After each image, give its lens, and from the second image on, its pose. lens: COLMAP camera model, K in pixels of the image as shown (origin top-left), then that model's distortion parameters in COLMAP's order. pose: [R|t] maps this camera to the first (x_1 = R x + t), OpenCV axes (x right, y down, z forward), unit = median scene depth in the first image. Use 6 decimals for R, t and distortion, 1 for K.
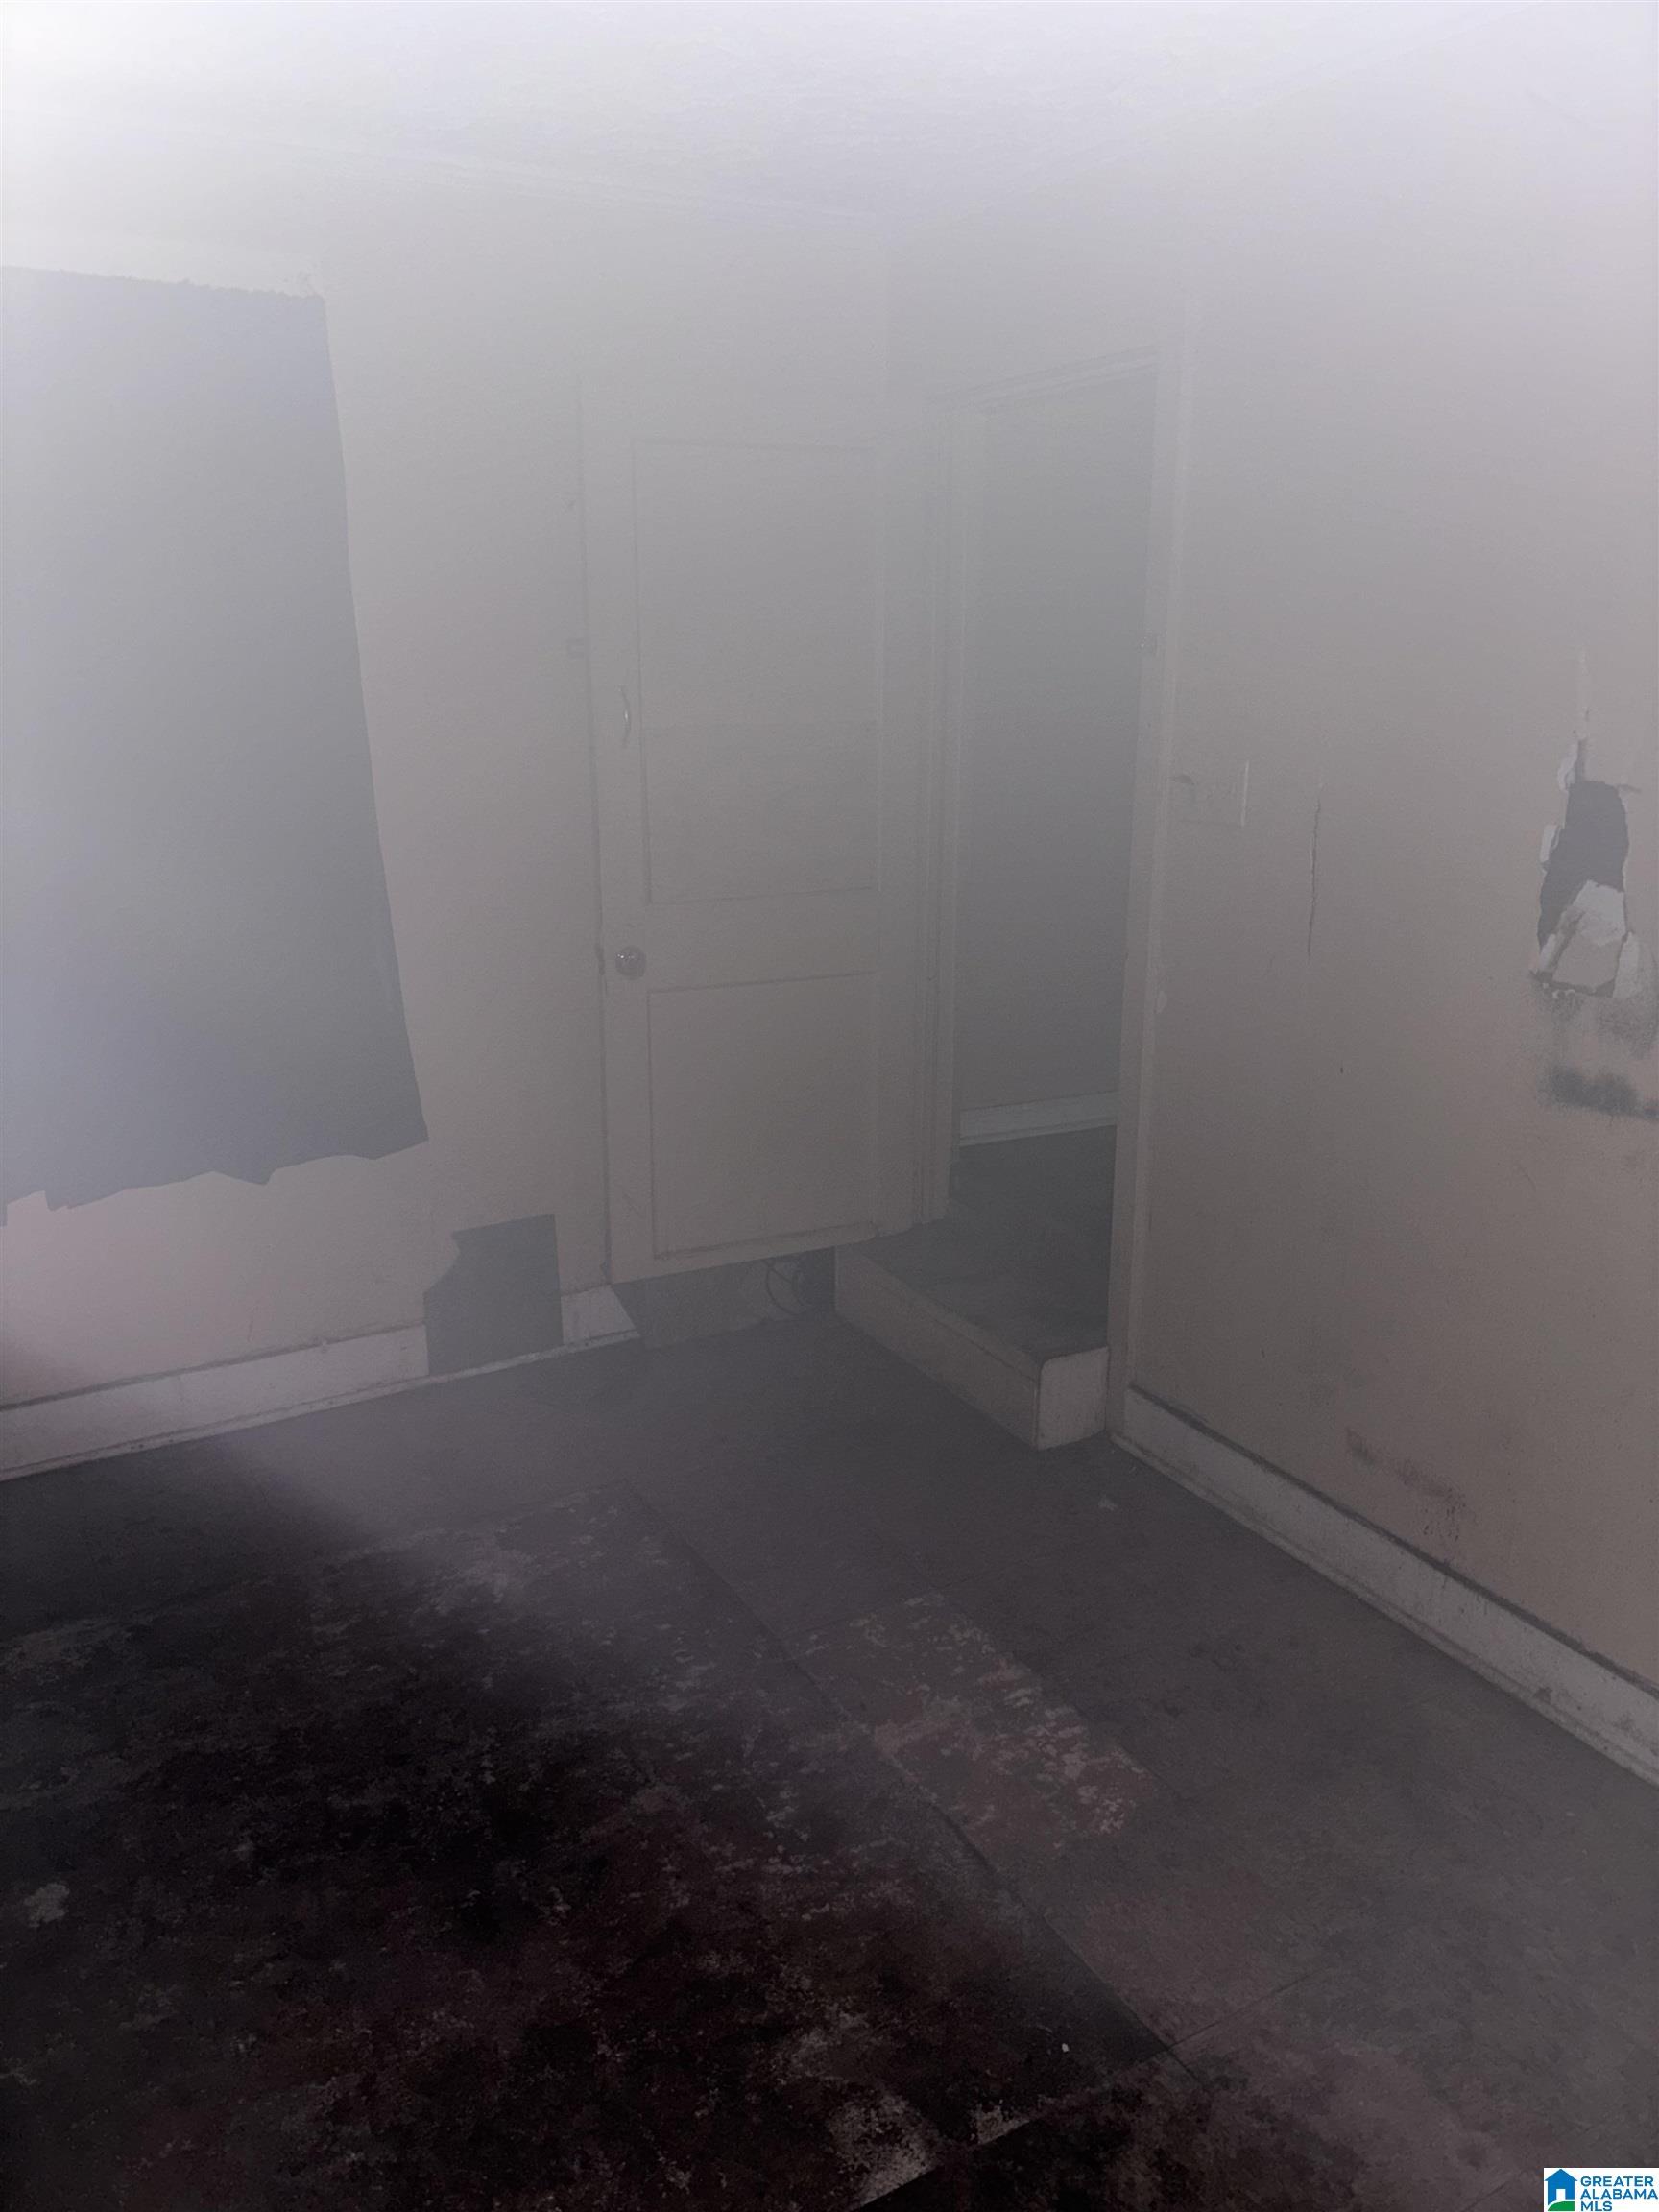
lens RADIAL K [[1665.3, 0, 827.0], [0, 1665.3, 1103.5], [0, 0, 1]] dist [0.040346, -0.012547]
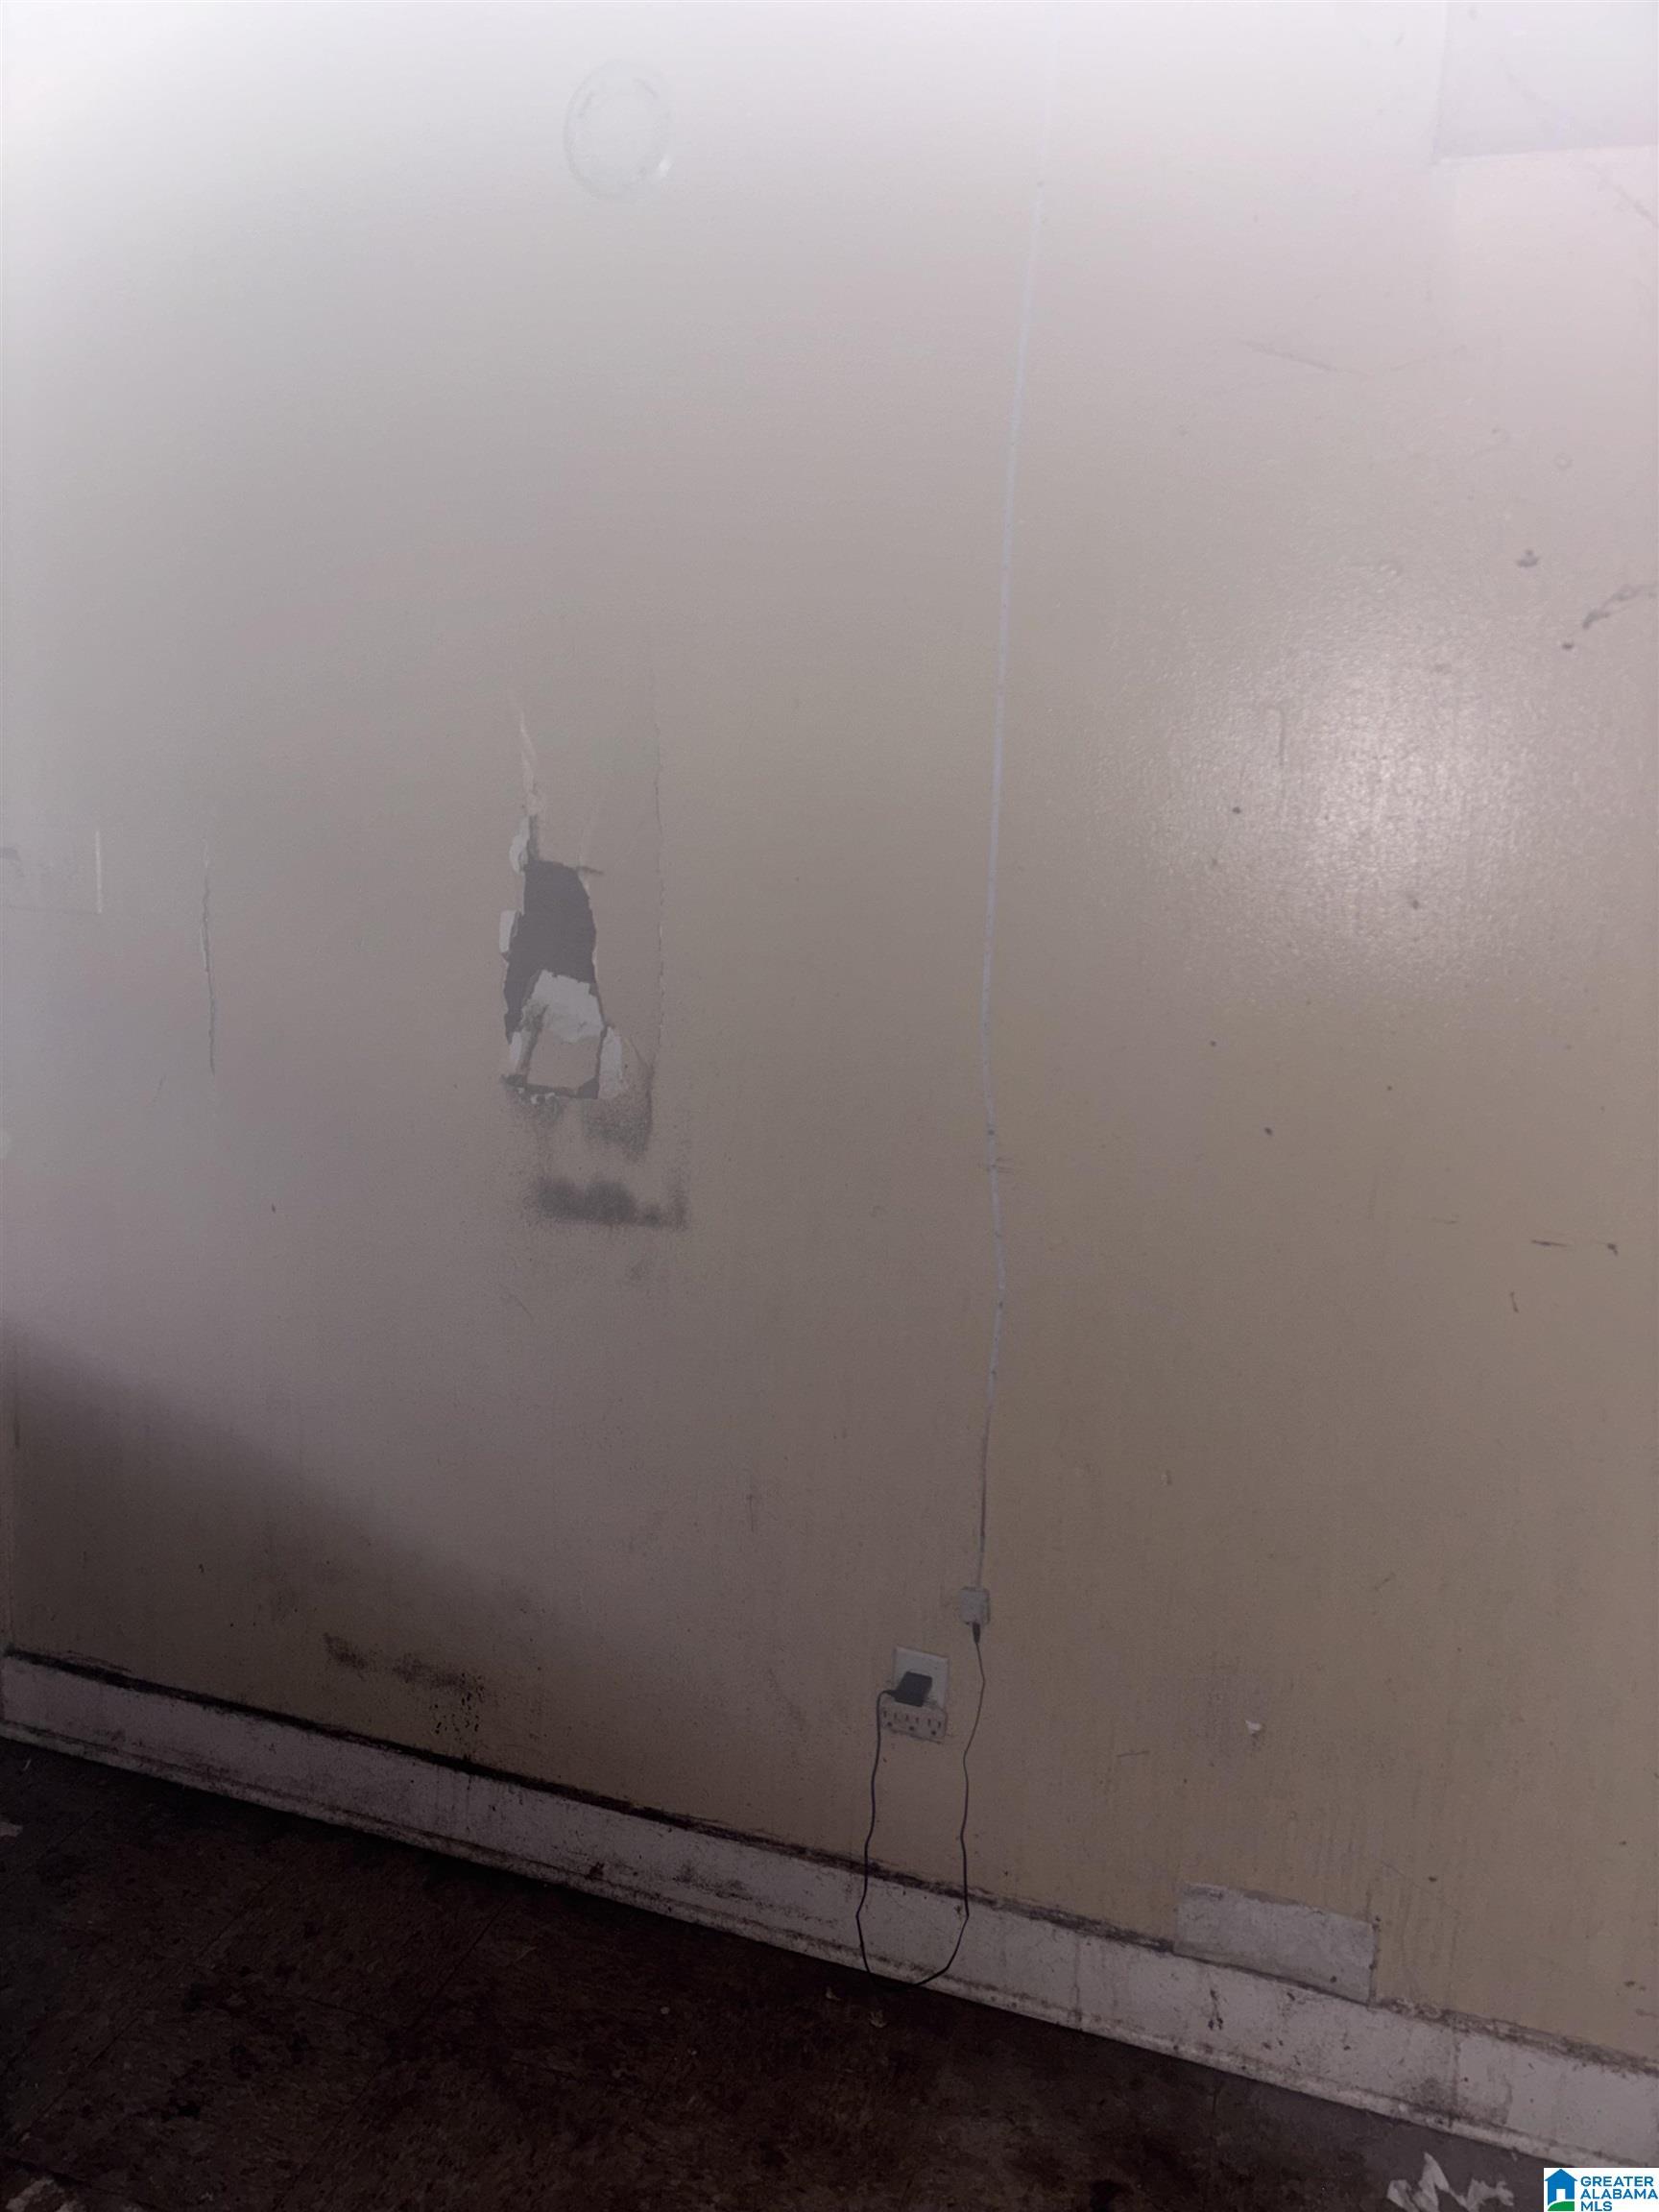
lens RADIAL K [[1665.3, 0, 830.3], [0, 1665.3, 1116.9], [0, 0, 1]] dist [0.040346, -0.012547]
pose [[0.730152, -0.102557, 0.675544, -0.048596], [0.123751, 0.992170, 0.016870, -0.050570], [-0.671984, 0.071282, 0.737127, 0.240090]]
